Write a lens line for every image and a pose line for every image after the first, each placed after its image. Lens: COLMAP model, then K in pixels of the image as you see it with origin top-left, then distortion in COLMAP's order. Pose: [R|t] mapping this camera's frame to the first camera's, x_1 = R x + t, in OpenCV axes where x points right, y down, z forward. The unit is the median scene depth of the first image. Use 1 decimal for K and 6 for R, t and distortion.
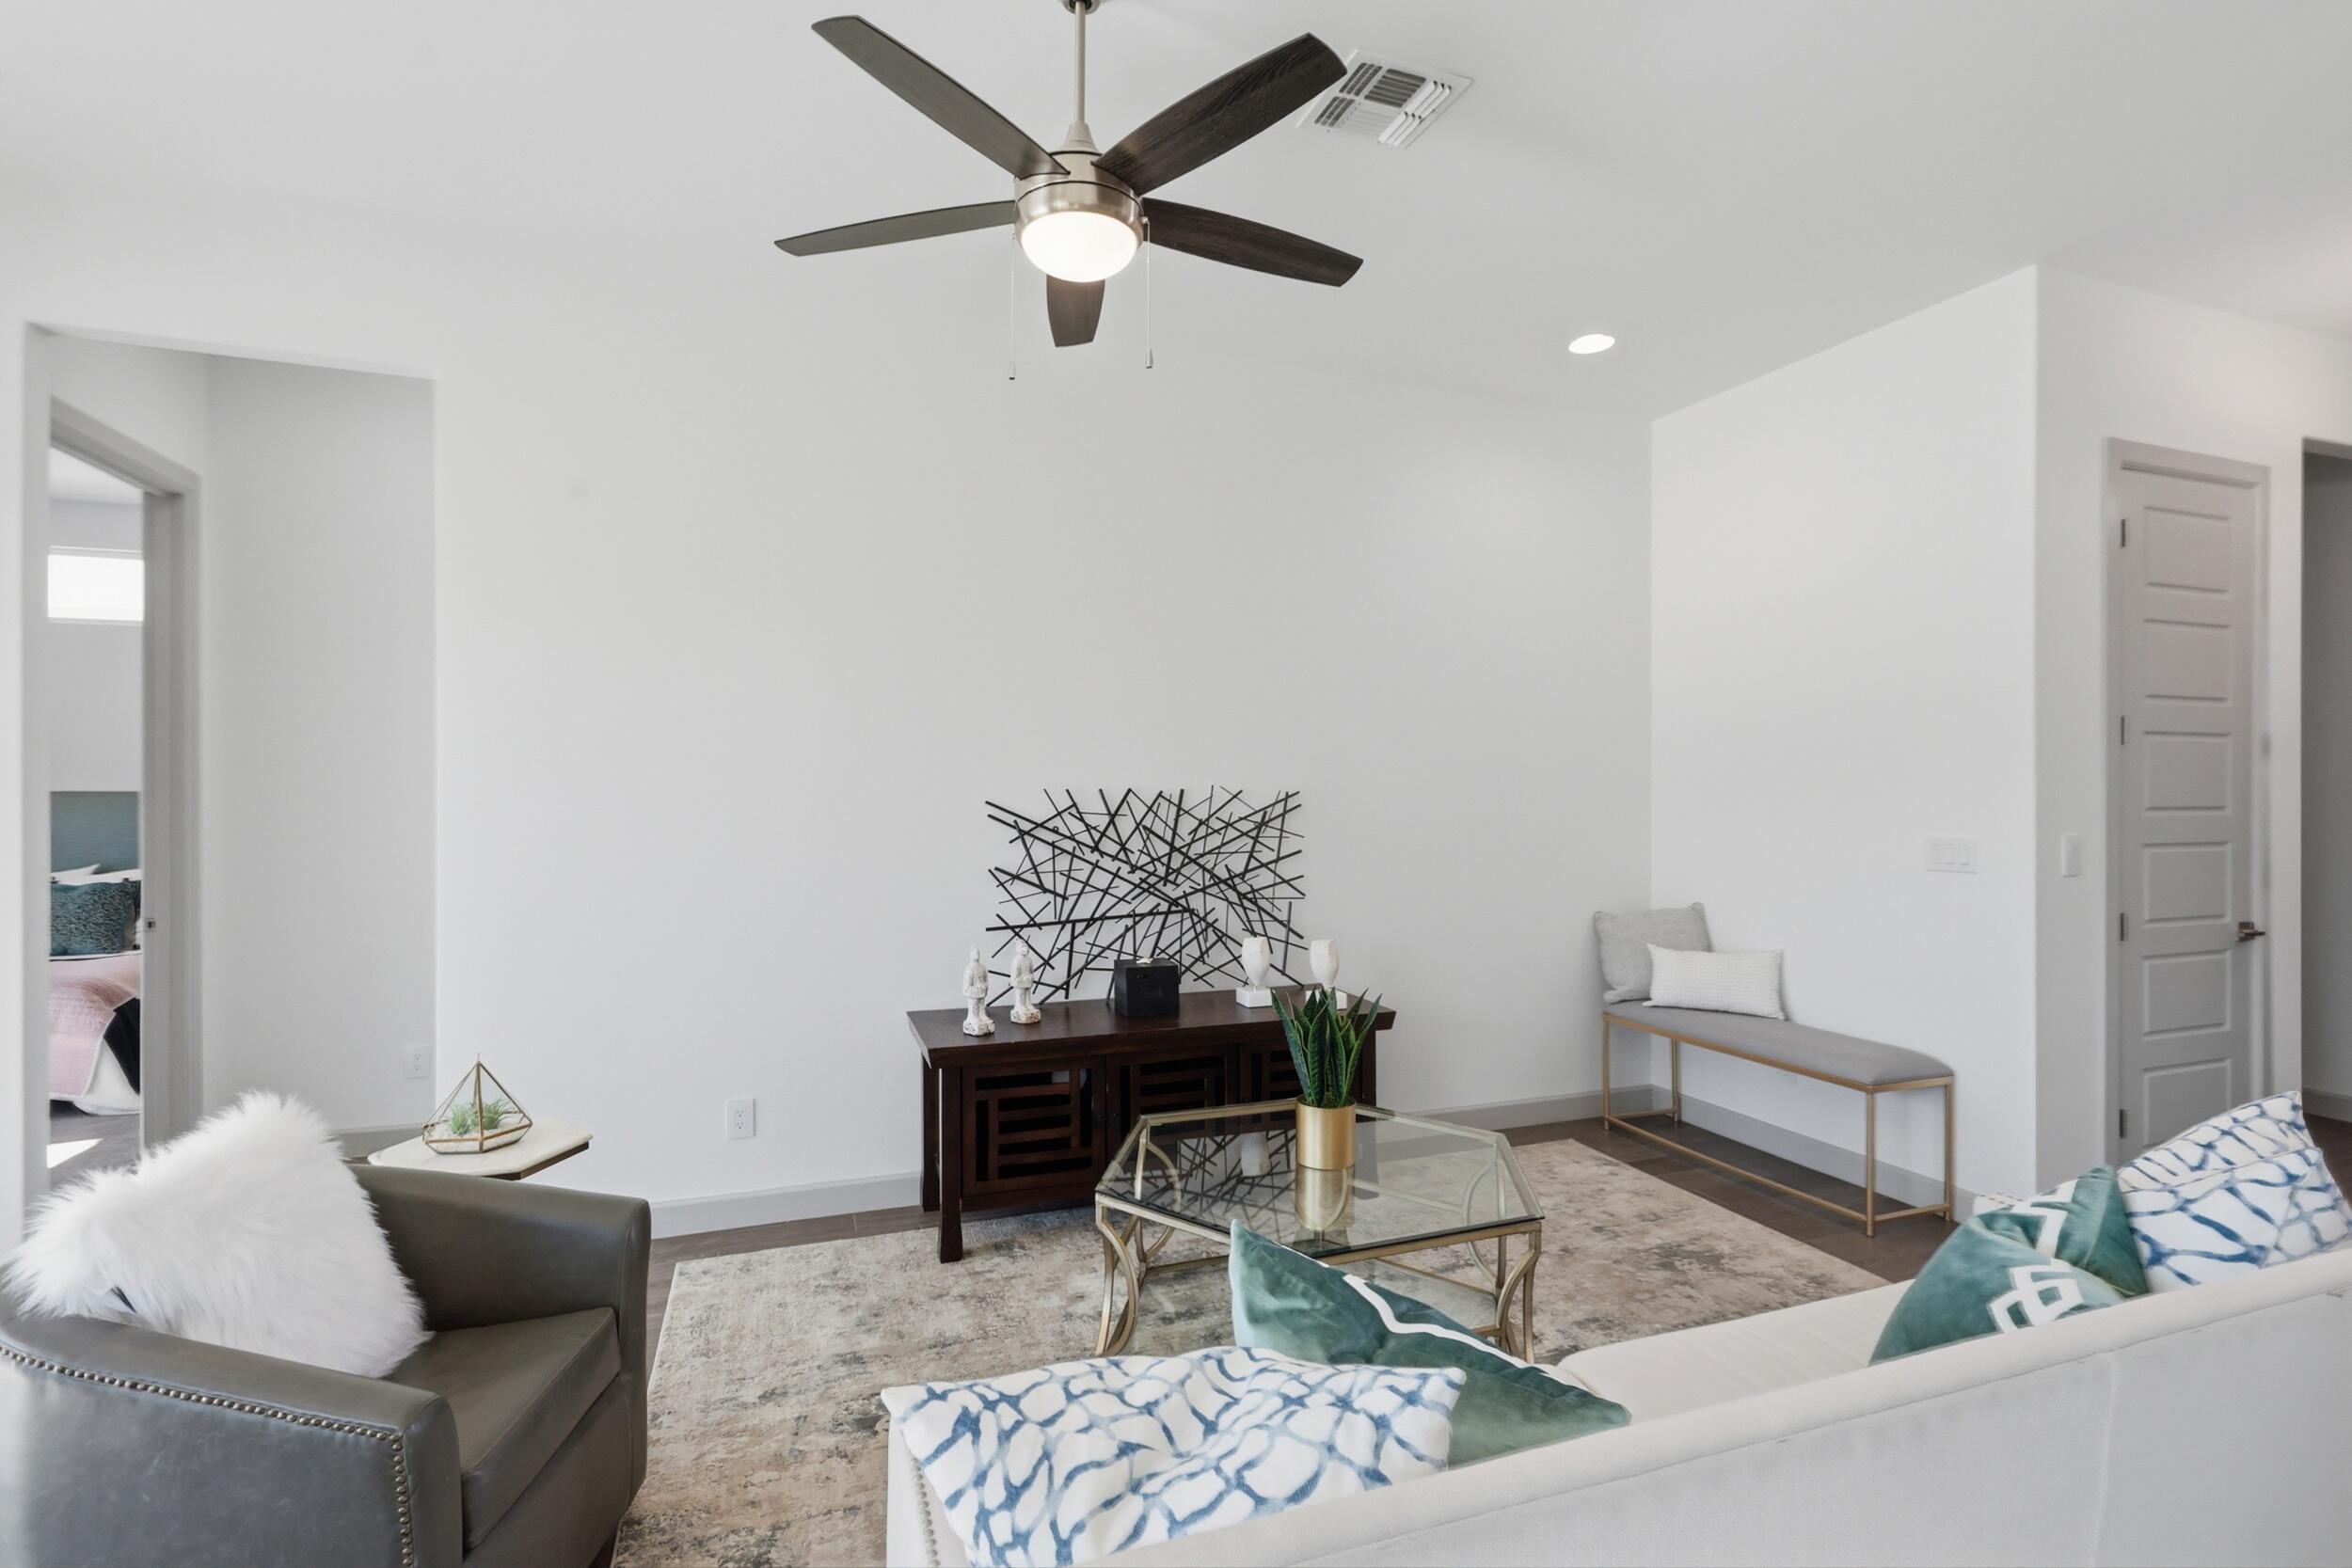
lens RADIAL K [[1093.0, 0, 1170.2], [0, 1093.0, 806.8], [0, 0, 1]] dist [-0.004853, -0.000437]
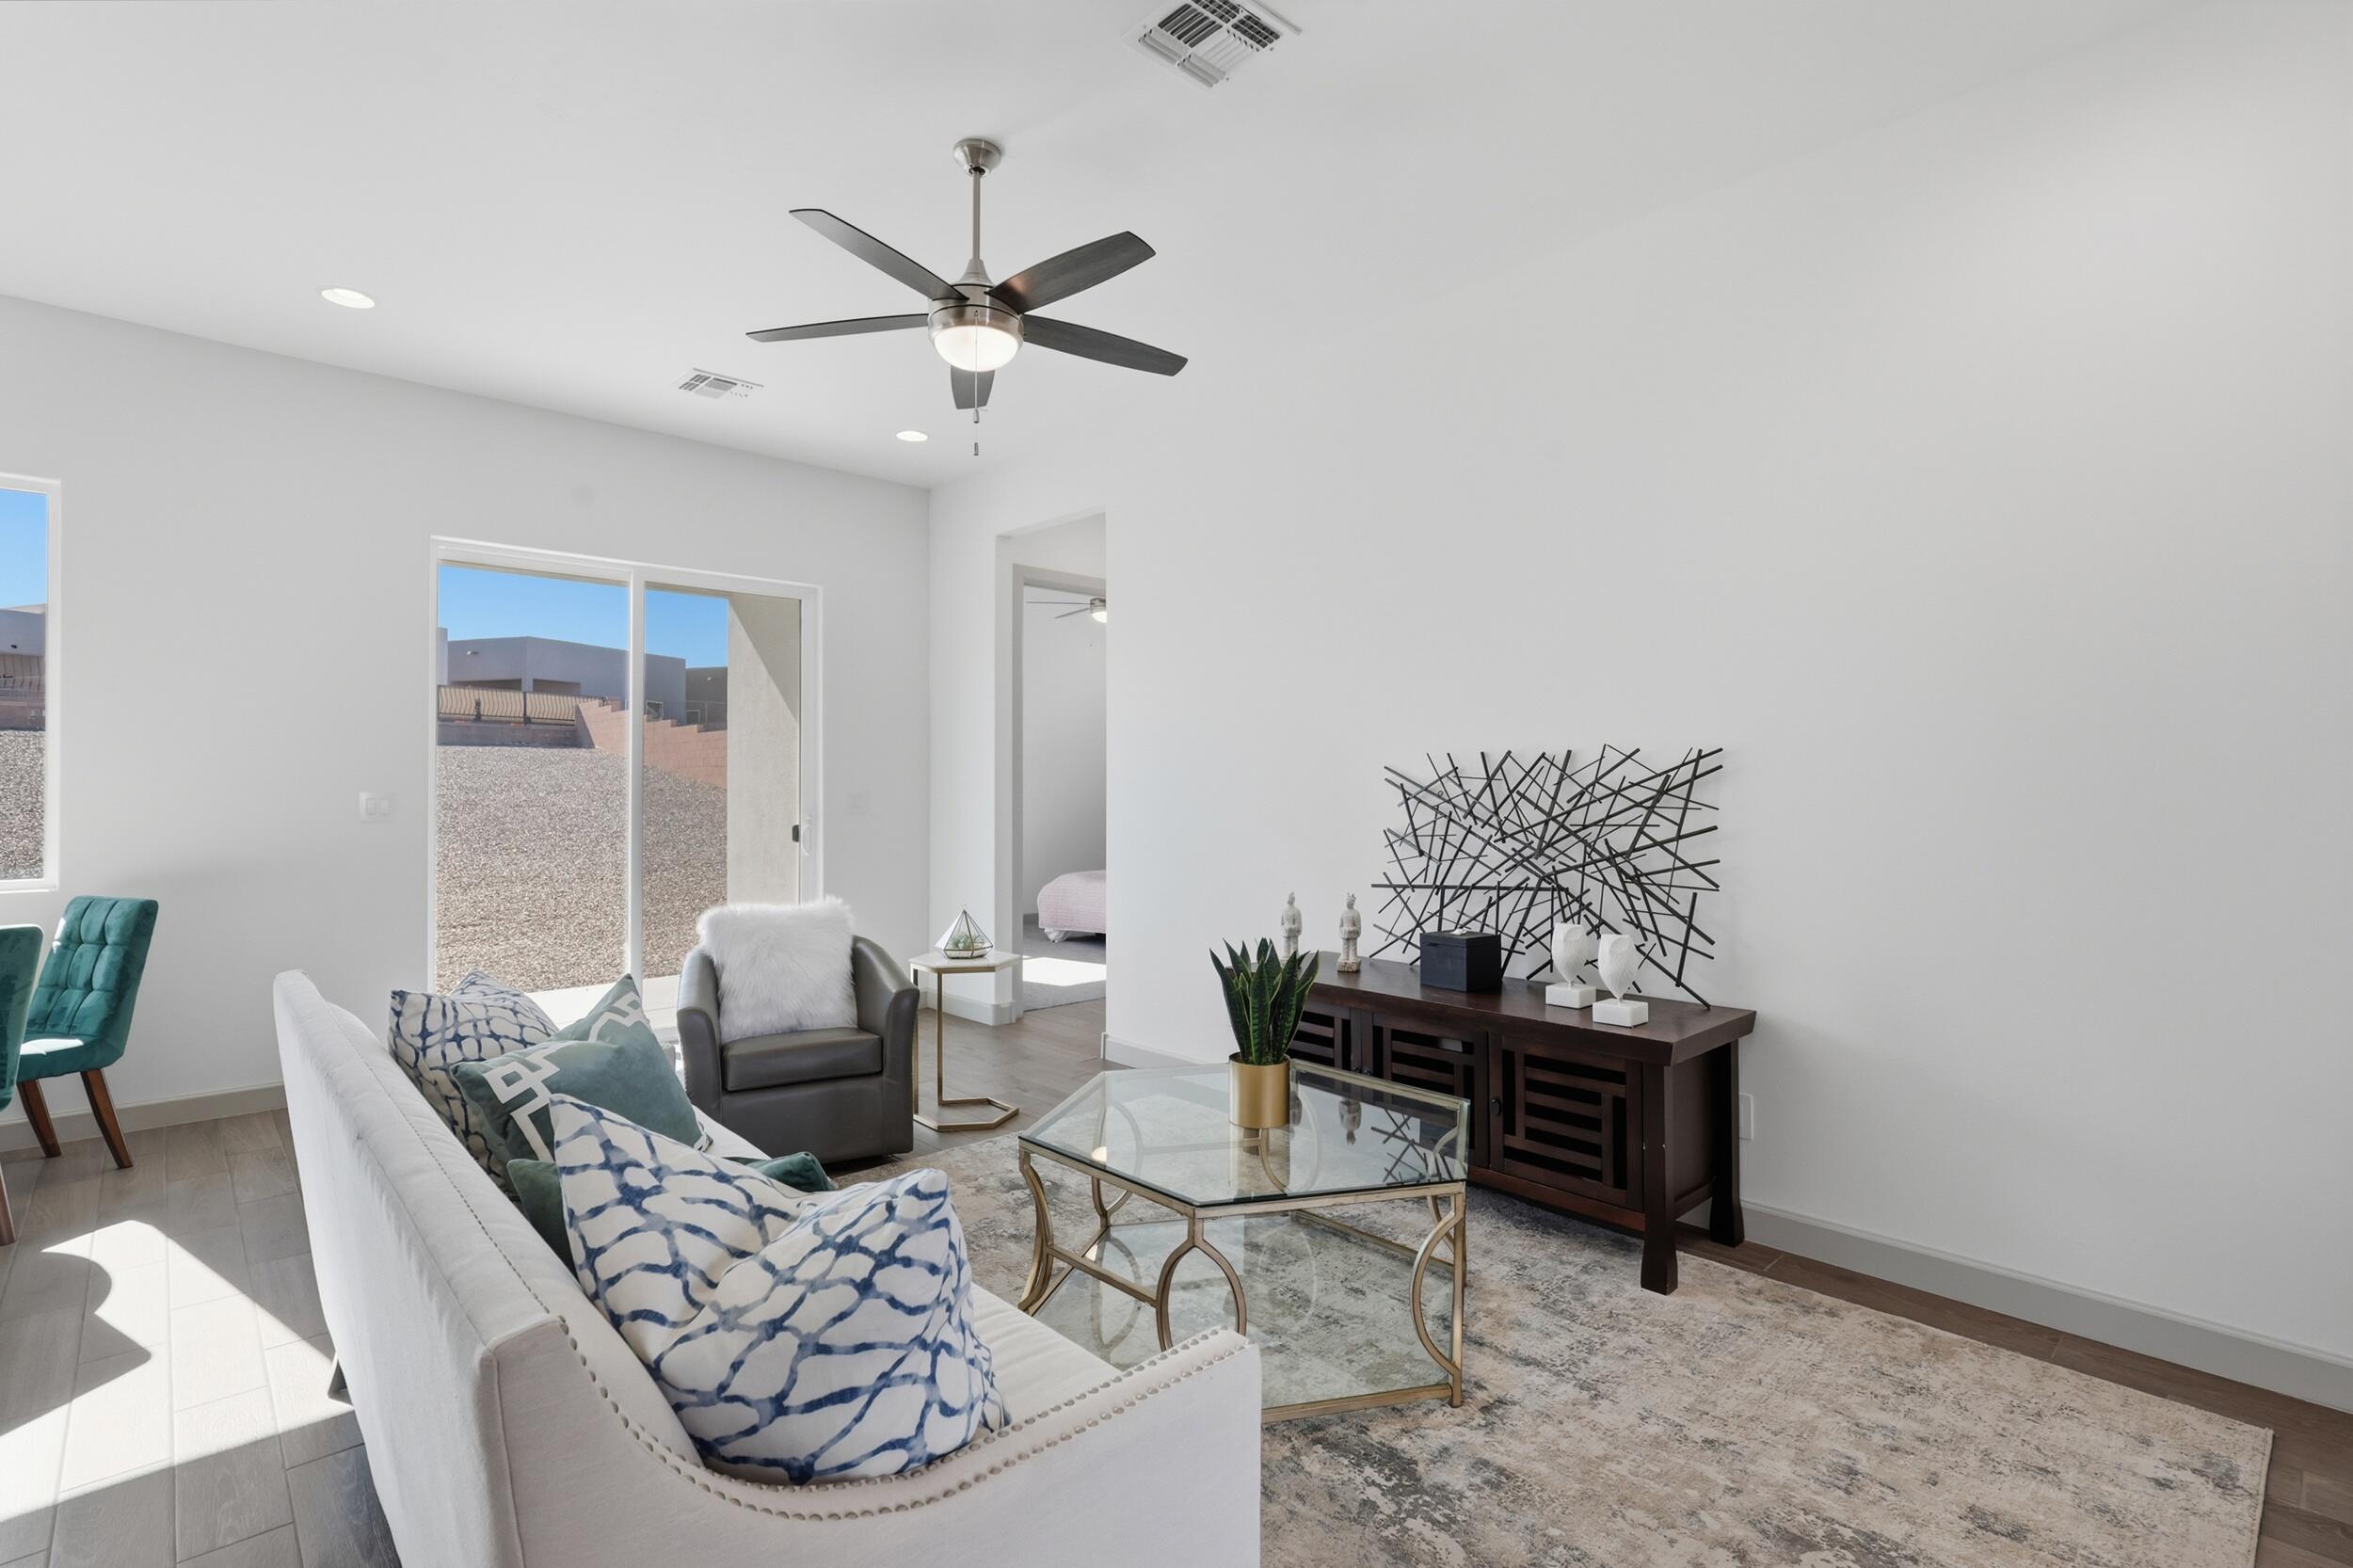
lens RADIAL K [[1093.6, 0, 1178.3], [0, 1093.6, 761.3], [0, 0, 1]] dist [-0.004853, -0.000437]
pose [[0.400594, -0.023516, -0.915954, 0.695868], [-0.023949, 0.999060, -0.036124, 0.032017], [0.915942, 0.036408, 0.399655, 0.372285]]
